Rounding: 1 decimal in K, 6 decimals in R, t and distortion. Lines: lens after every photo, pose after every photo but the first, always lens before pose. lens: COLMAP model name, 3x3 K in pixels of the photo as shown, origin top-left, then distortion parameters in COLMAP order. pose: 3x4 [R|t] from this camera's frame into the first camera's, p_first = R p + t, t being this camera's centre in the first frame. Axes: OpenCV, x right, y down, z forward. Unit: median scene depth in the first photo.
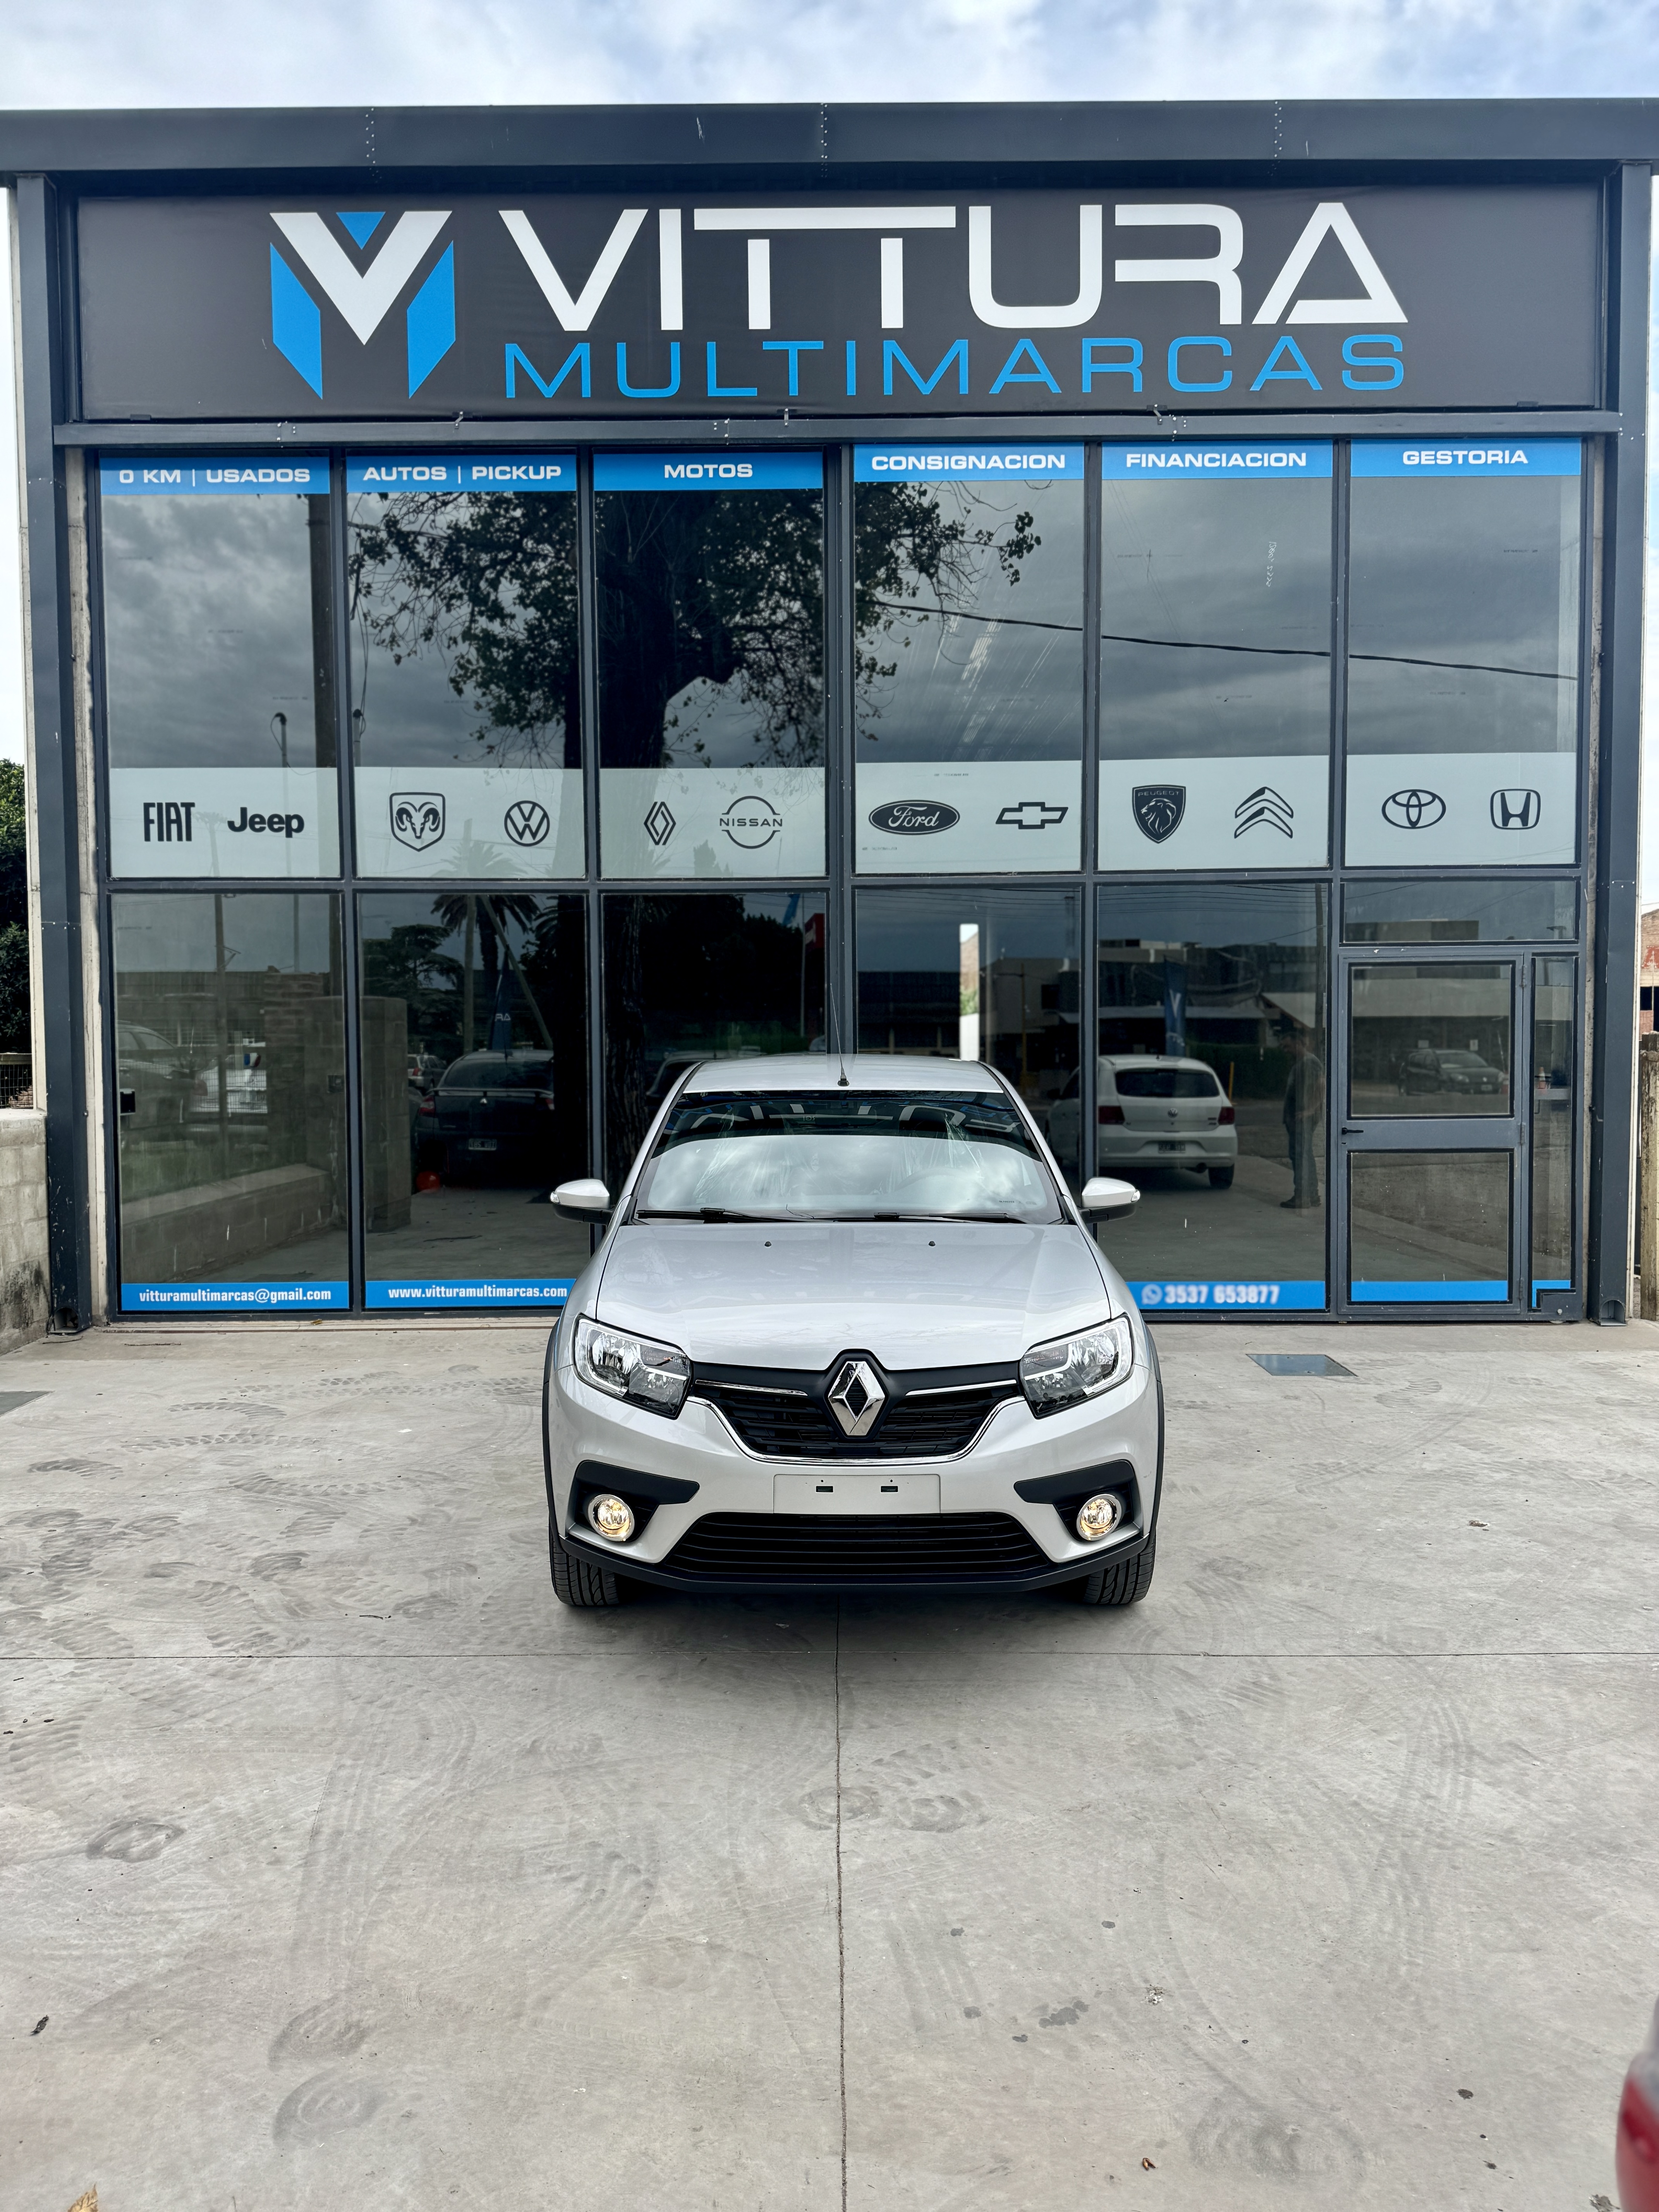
lens RADIAL K [[1544.7, 0, 833.7], [0, 1544.7, 1108.1], [0, 0, 1]] dist [0.058883, -0.073683]
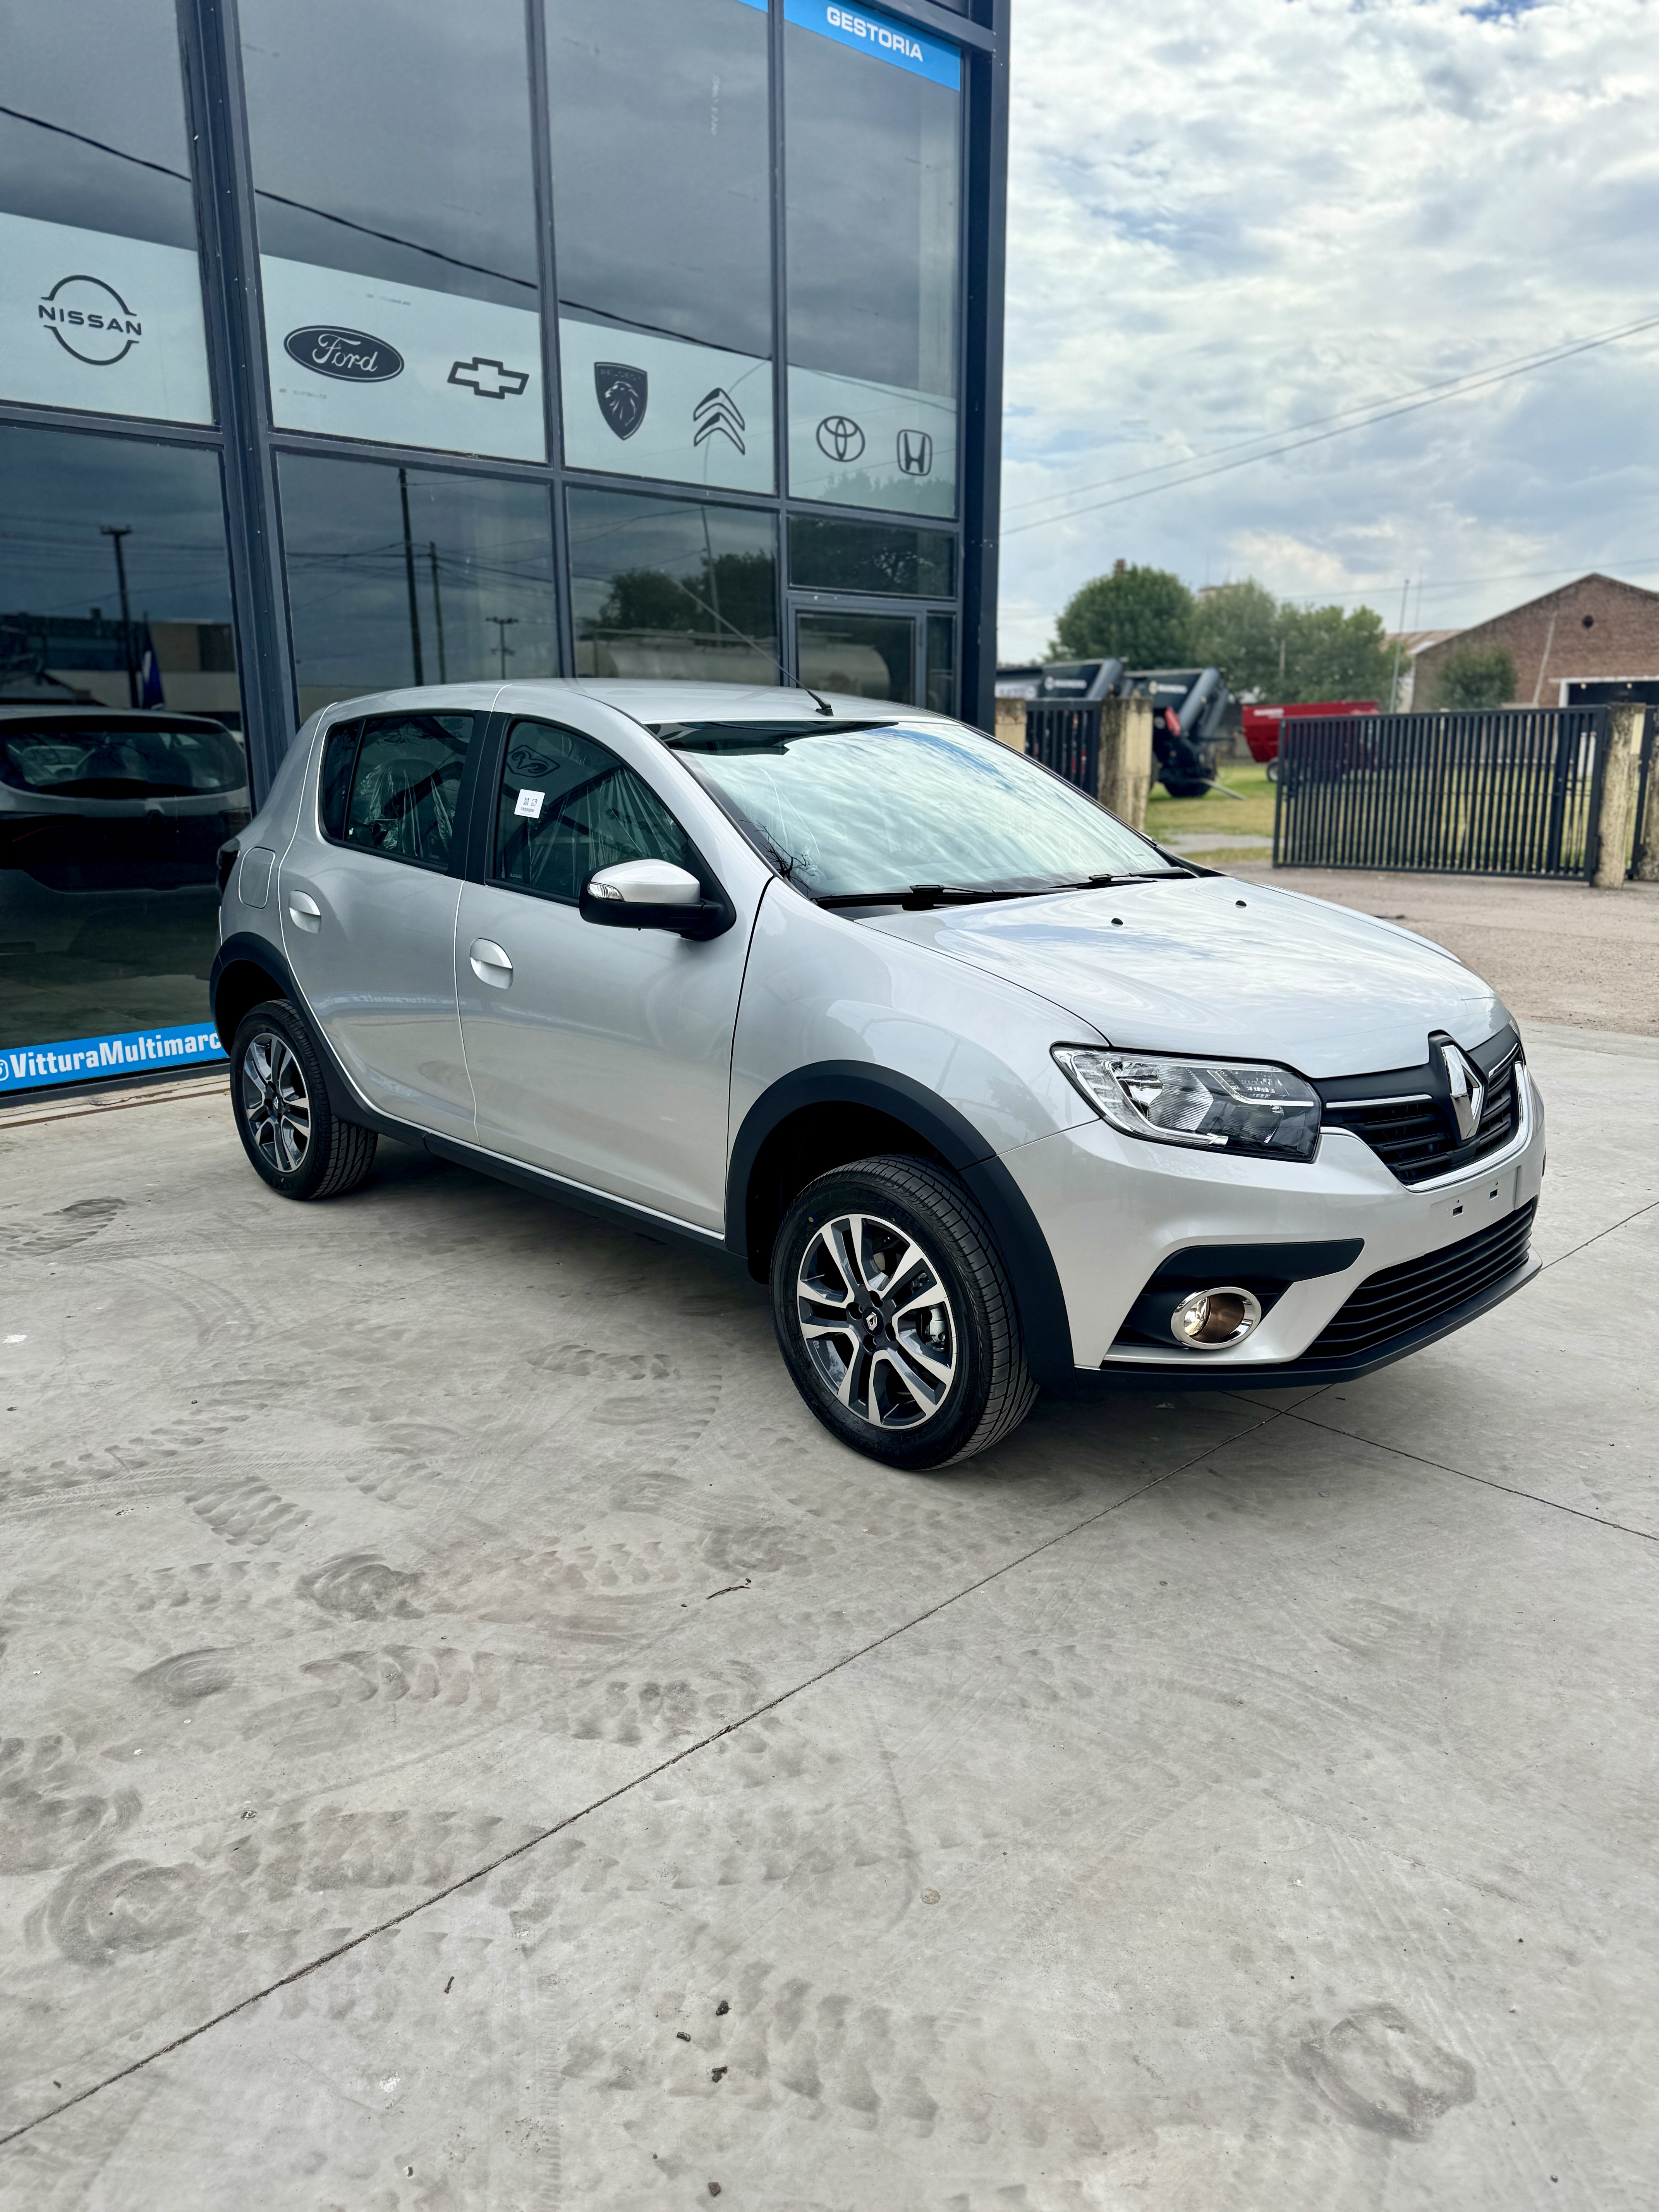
lens RADIAL K [[1541.9, 0, 830.0], [0, 1541.9, 1106.8], [0, 0, 1]] dist [0.053602, -0.064253]
pose [[0.713310, -0.160134, 0.682310, -0.337143], [0.027539, 0.979200, 0.201022, 0.012616], [-0.700308, -0.124601, 0.702882, 0.300921]]
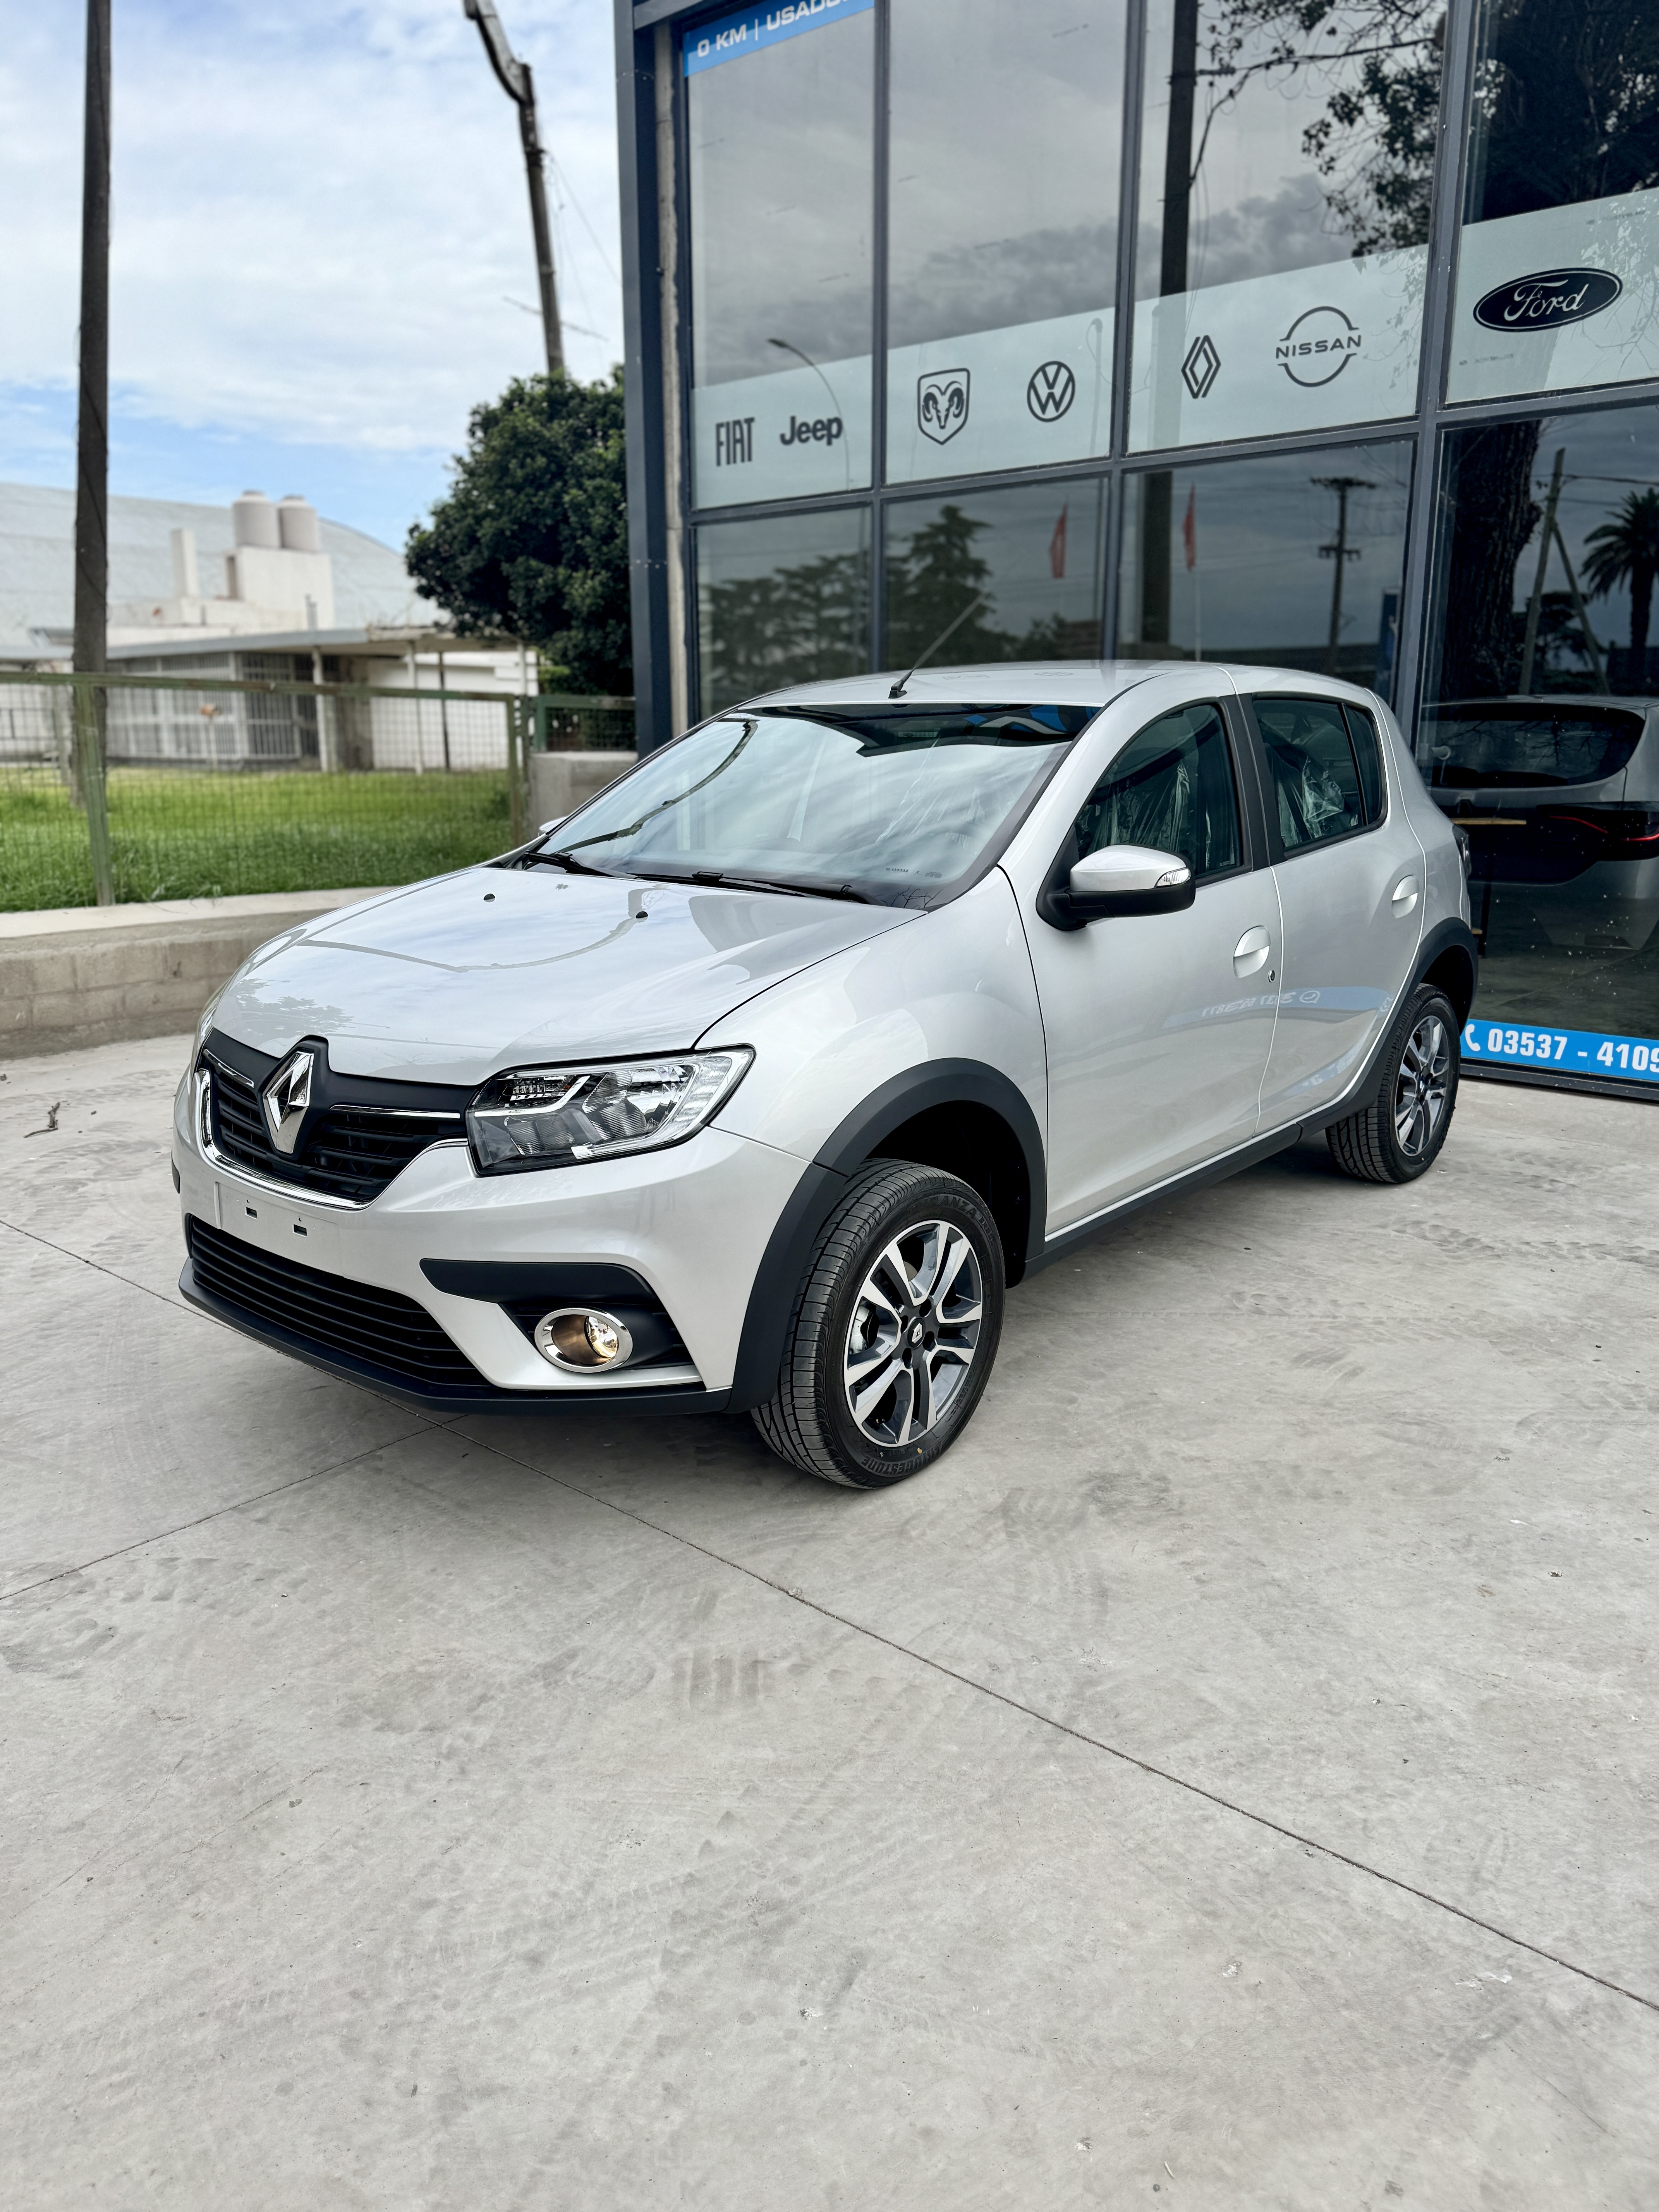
lens RADIAL K [[1577.6, 0, 827.9], [0, 1577.6, 1116.4], [0, 0, 1]] dist [0.003341, -0.021616]
pose [[0.758747, 0.157900, -0.631958, 0.295662], [-0.033396, 0.978329, 0.204347, 0.019535], [0.650529, -0.133943, 0.747577, 0.278040]]
